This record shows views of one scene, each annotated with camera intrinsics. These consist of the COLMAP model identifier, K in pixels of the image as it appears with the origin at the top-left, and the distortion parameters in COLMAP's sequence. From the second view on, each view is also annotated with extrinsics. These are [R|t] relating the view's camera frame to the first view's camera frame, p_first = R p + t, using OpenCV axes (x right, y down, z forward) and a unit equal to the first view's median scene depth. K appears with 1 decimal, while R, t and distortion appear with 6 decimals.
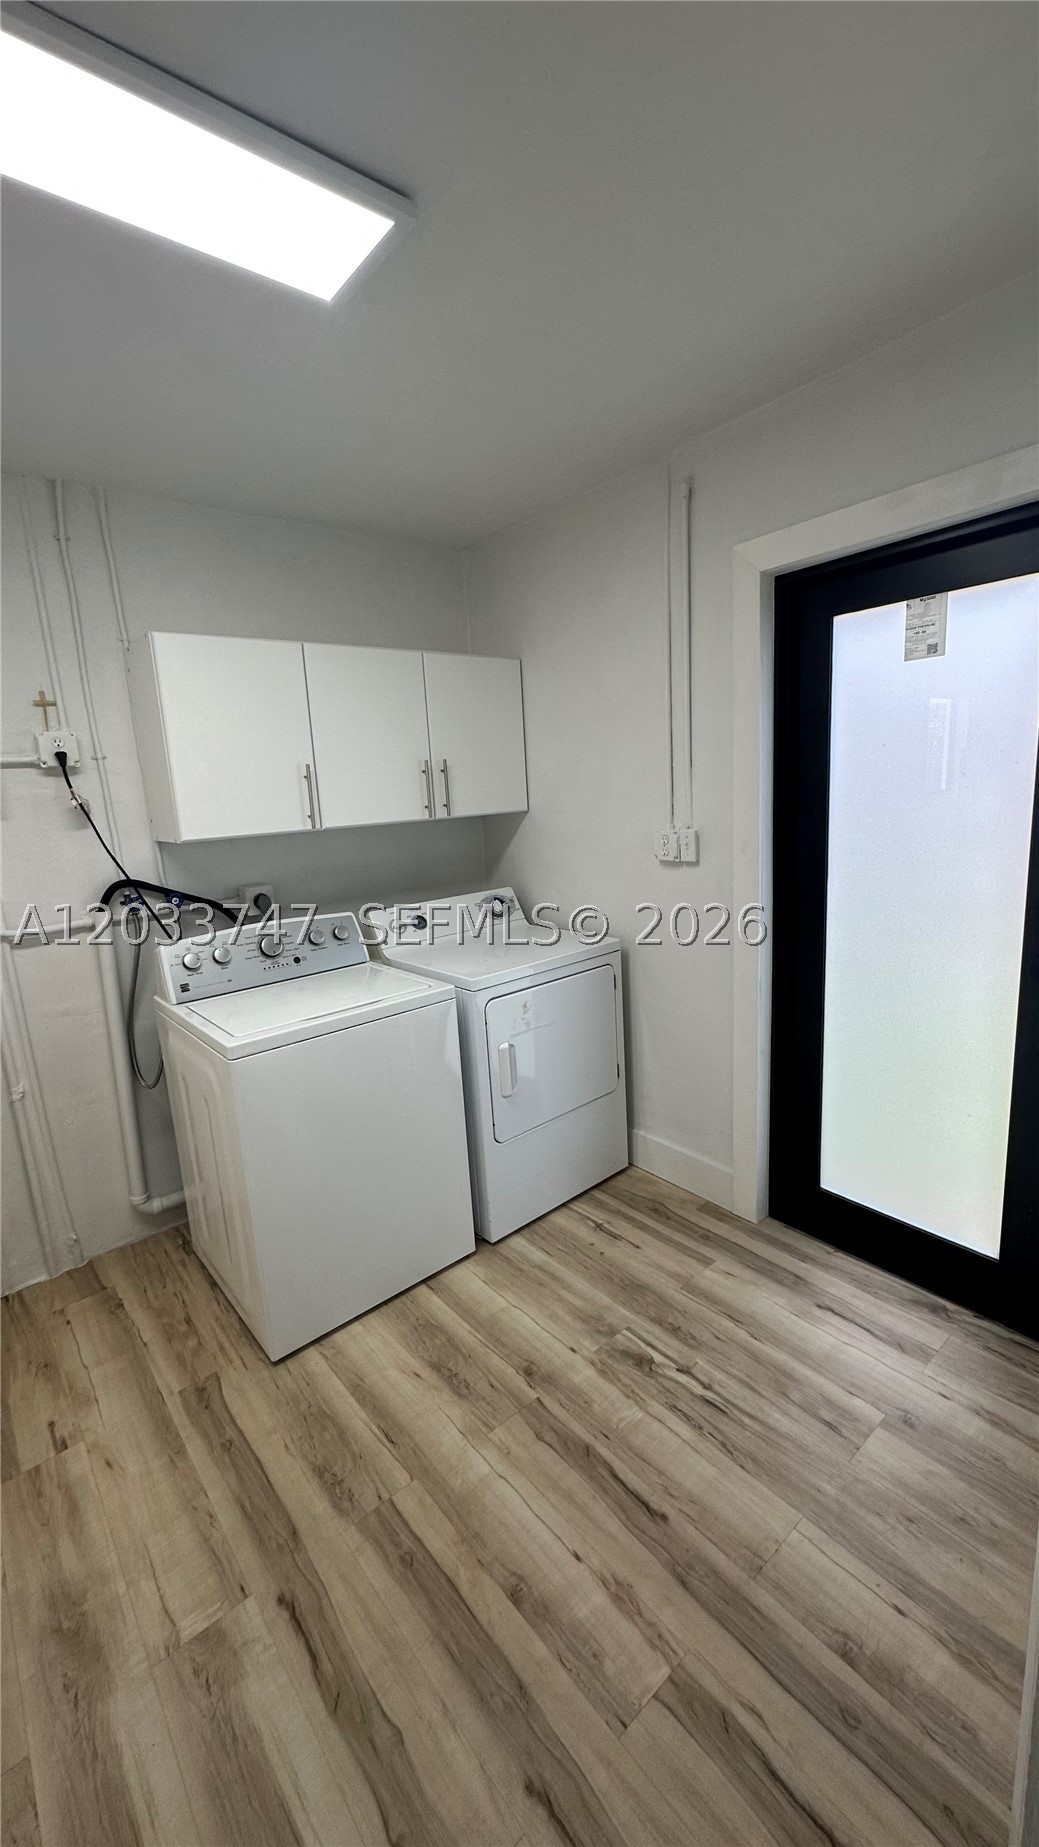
lens RADIAL K [[736.1, 0, 519.5], [0, 736.1, 923.5], [0, 0, 1]] dist [-0.001643, 0.000774]
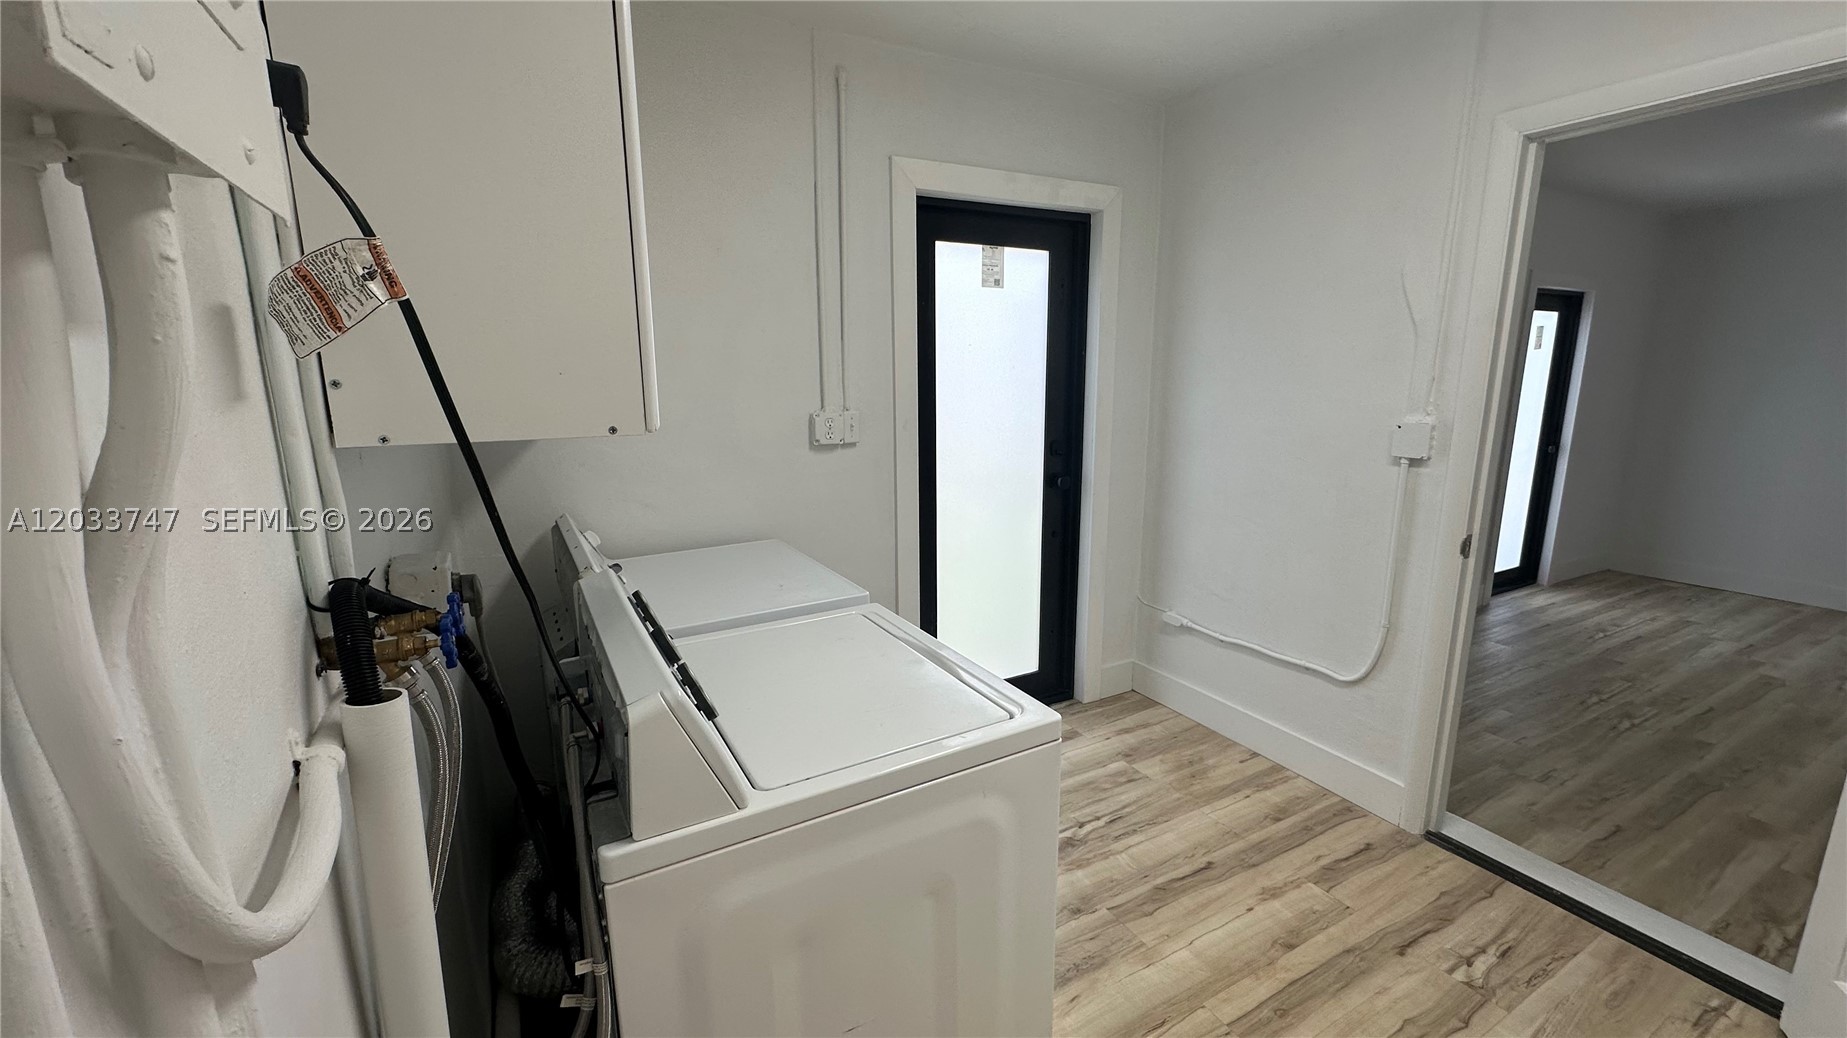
lens RADIAL K [[736.1, 0, 923.5], [0, 736.1, 519.0], [0, 0, 1]] dist [-0.001643, 0.000774]
pose [[0.187789, -0.143311, 0.971698, -1.120477], [0.185233, 0.976714, 0.108253, -0.108181], [-0.964585, 0.159662, 0.209962, 1.036627]]
